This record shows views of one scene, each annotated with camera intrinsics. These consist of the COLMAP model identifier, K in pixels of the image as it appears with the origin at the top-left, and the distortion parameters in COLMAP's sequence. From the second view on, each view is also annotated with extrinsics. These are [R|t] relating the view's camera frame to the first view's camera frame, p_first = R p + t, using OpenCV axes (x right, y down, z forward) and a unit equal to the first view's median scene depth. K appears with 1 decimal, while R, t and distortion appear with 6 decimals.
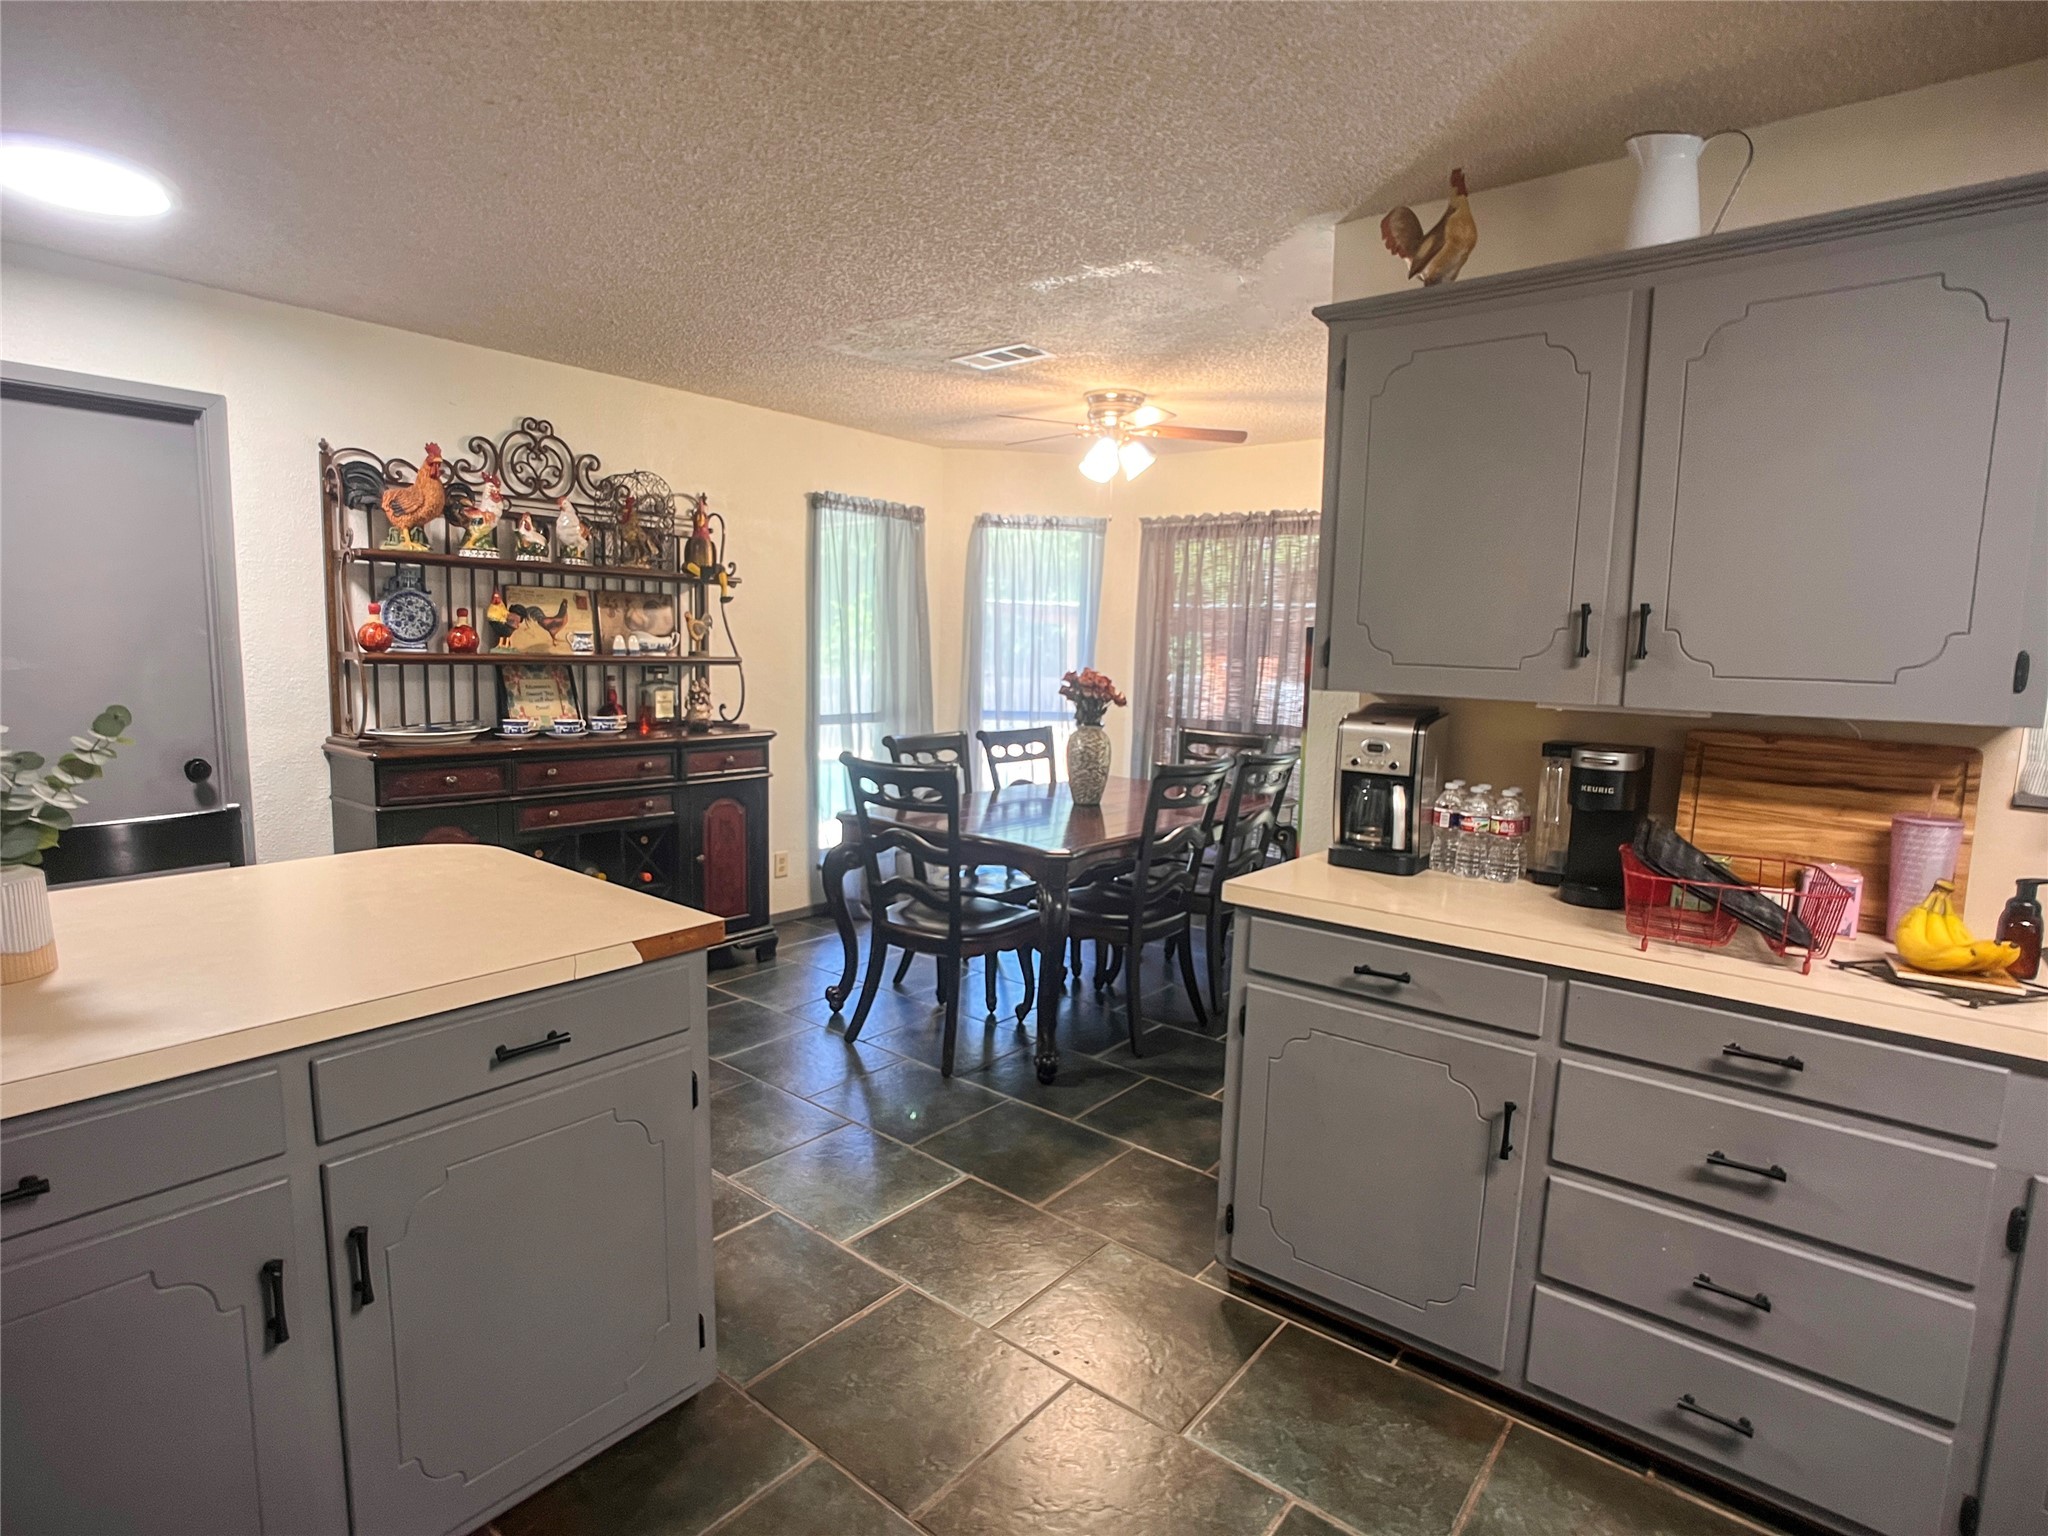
lens RADIAL K [[1055.6, 0, 1005.2], [0, 1055.6, 777.5], [0, 0, 1]] dist [-0.041804, 0.017217]
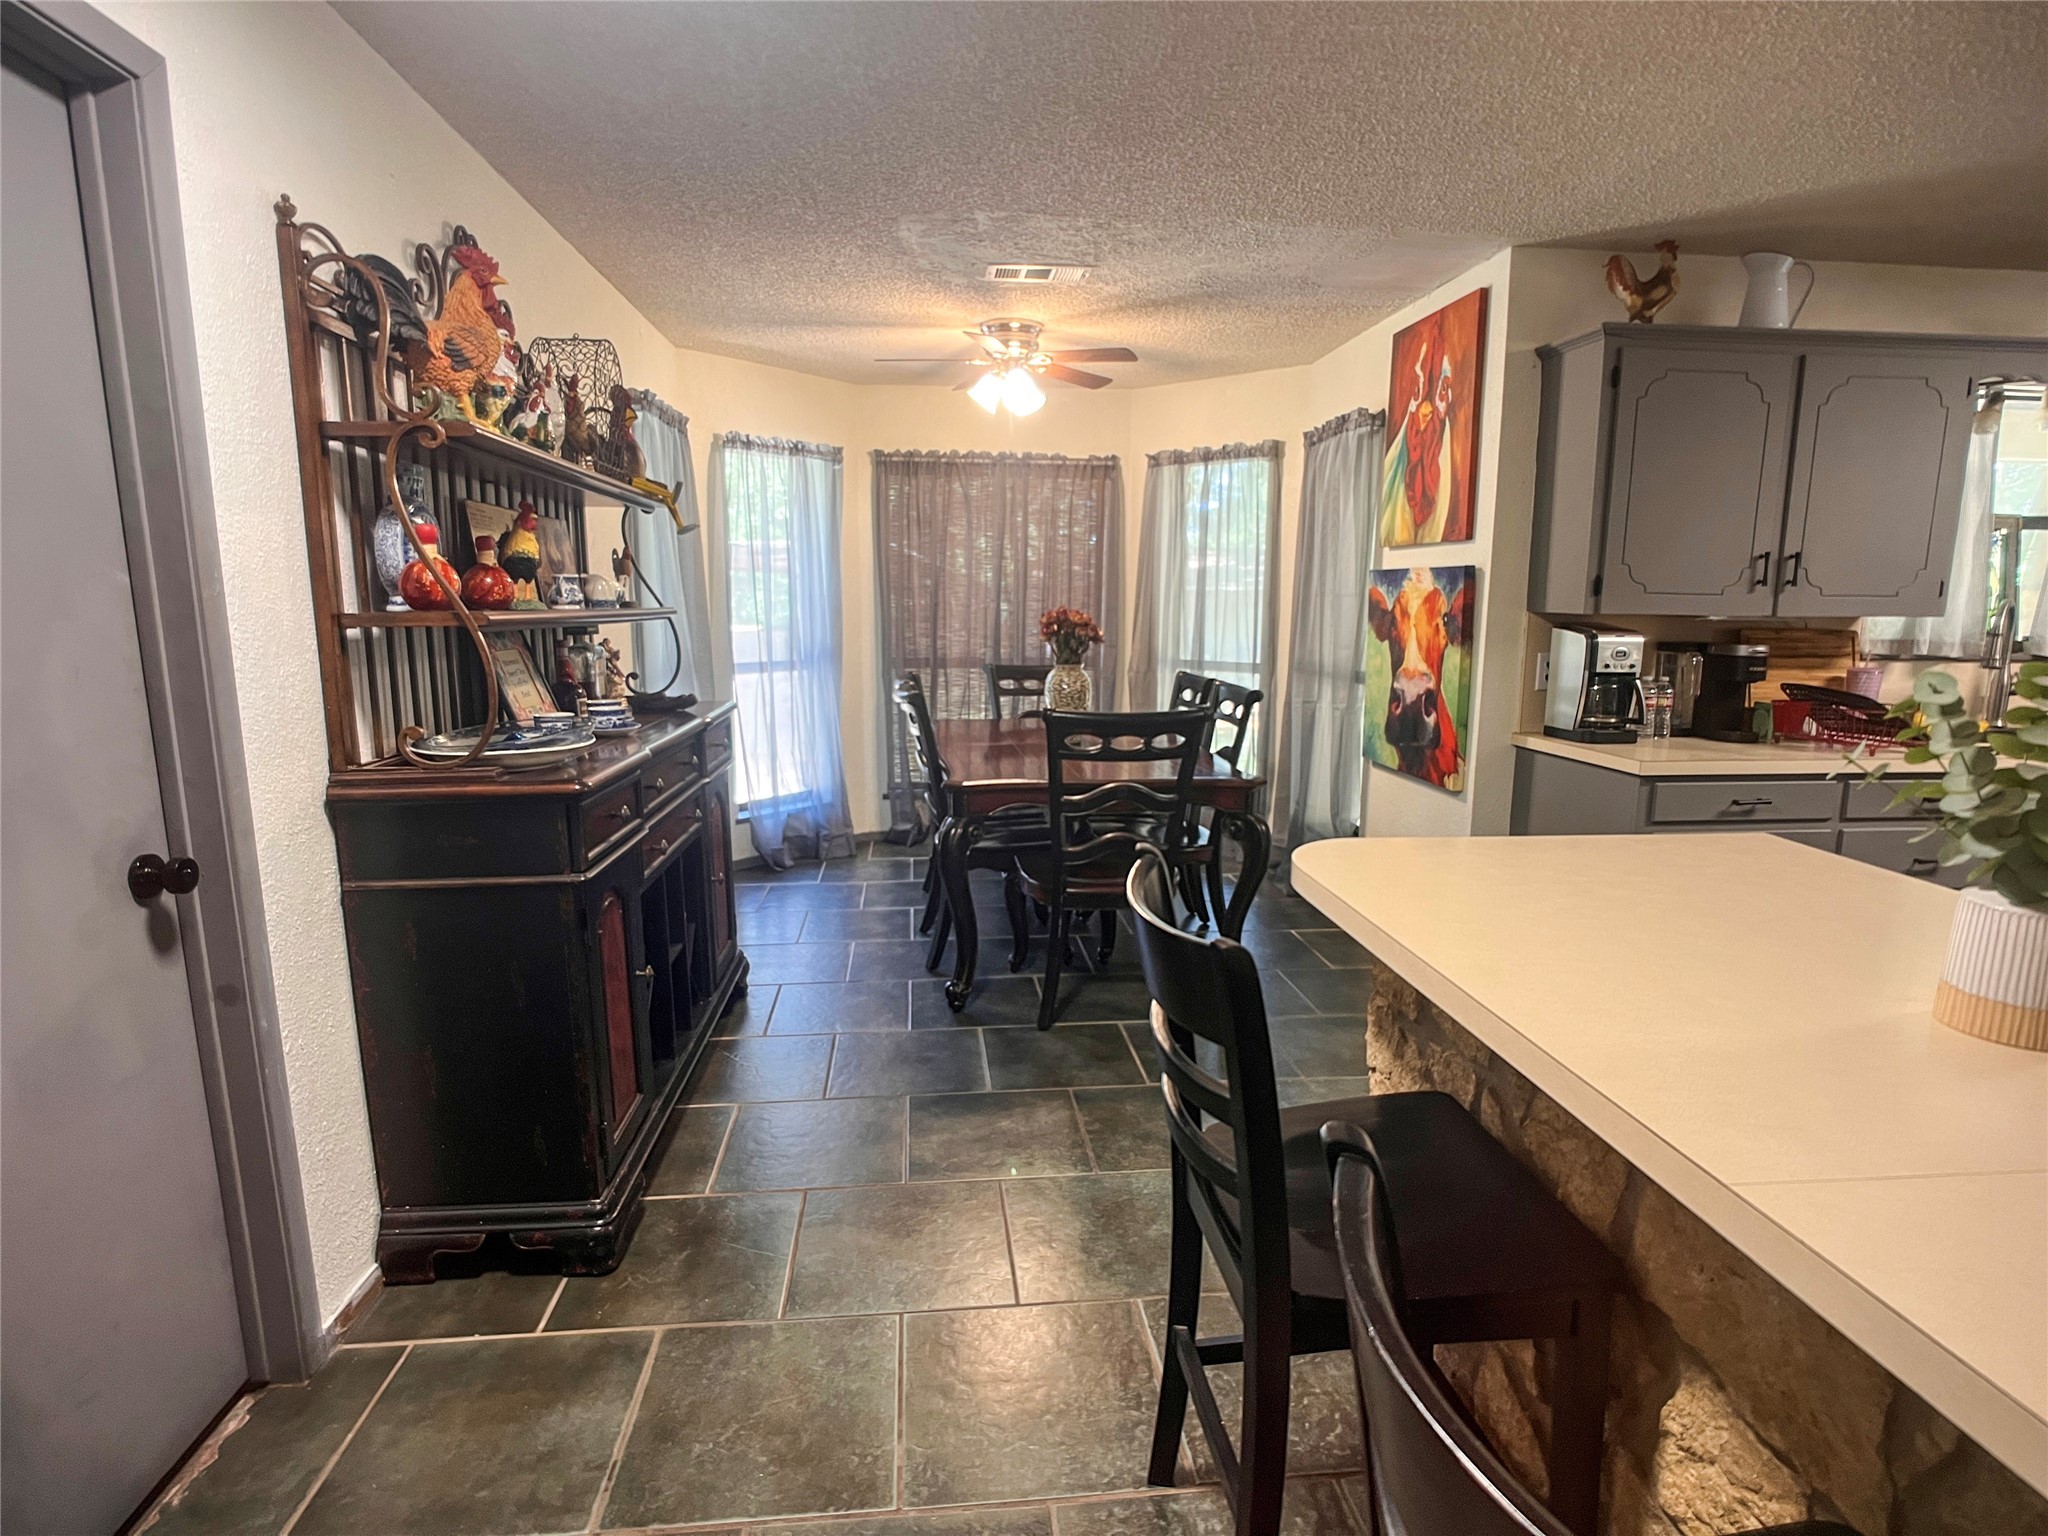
lens RADIAL K [[1055.6, 0, 1028.0], [0, 1055.6, 766.0], [0, 0, 1]] dist [-0.041804, 0.017217]
pose [[0.704874, -0.135375, 0.696295, -0.730462], [0.101455, 0.990768, 0.089921, -0.052737], [-0.702040, 0.007260, 0.712101, 0.352832]]
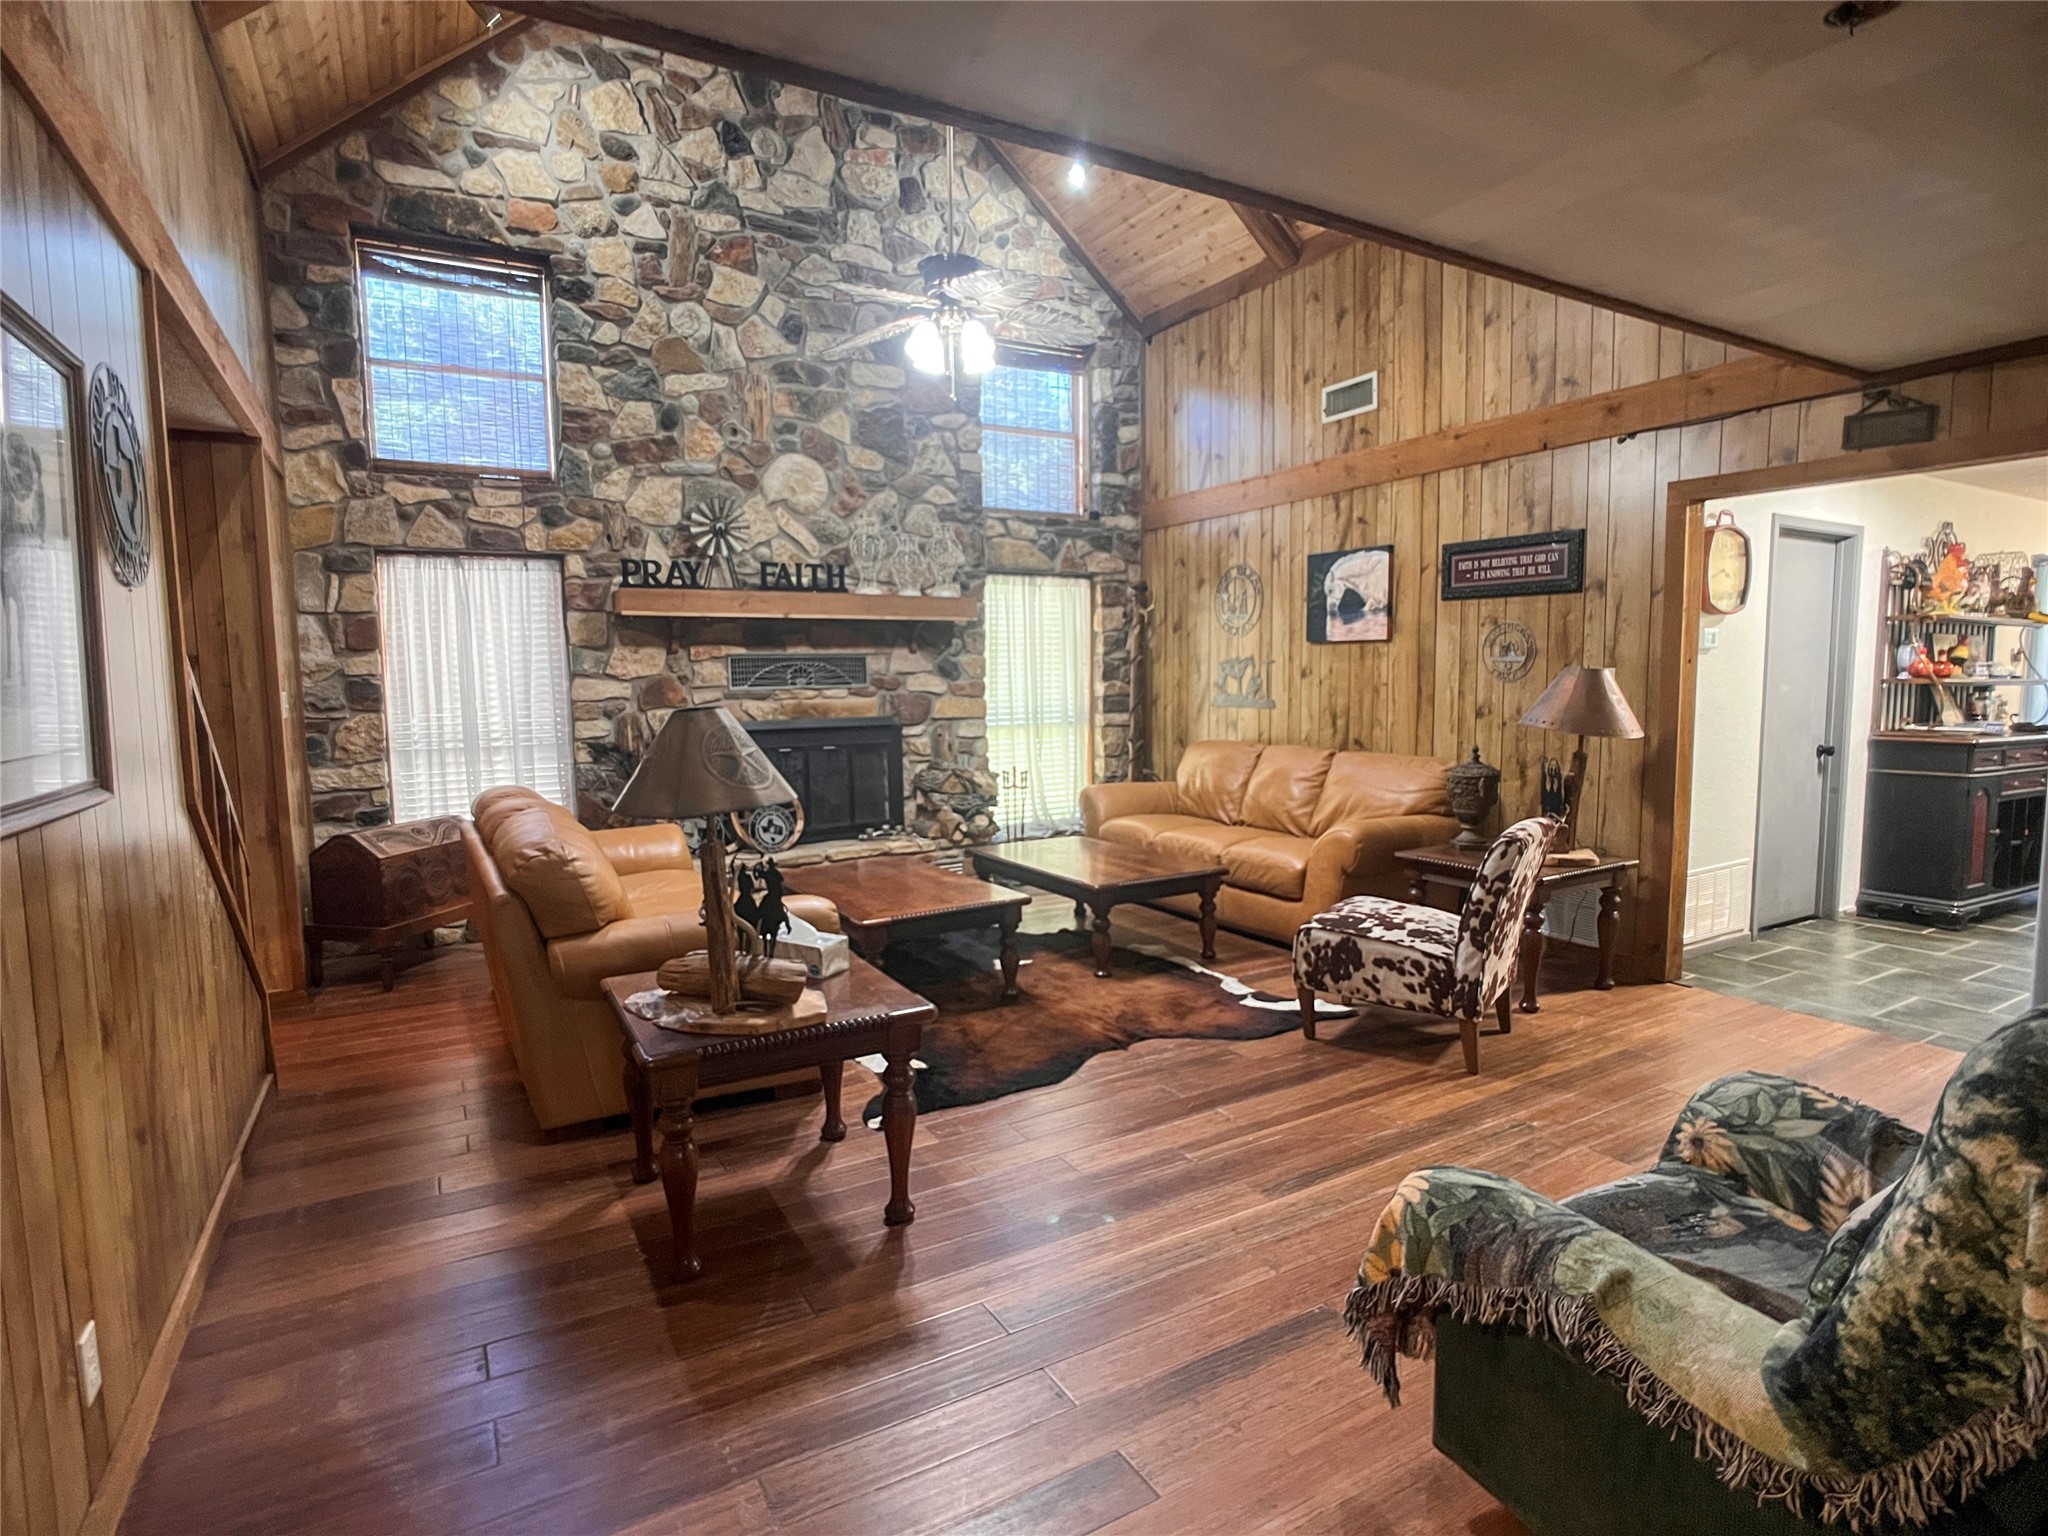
lens RADIAL K [[1055.6, 0, 1007.9], [0, 1055.6, 769.1], [0, 0, 1]] dist [-0.041804, 0.017217]
pose [[0.931146, 0.004097, -0.364623, -1.236295], [-0.017007, 0.999337, -0.032201, 0.085565], [0.364249, 0.036185, 0.930598, -0.895791]]
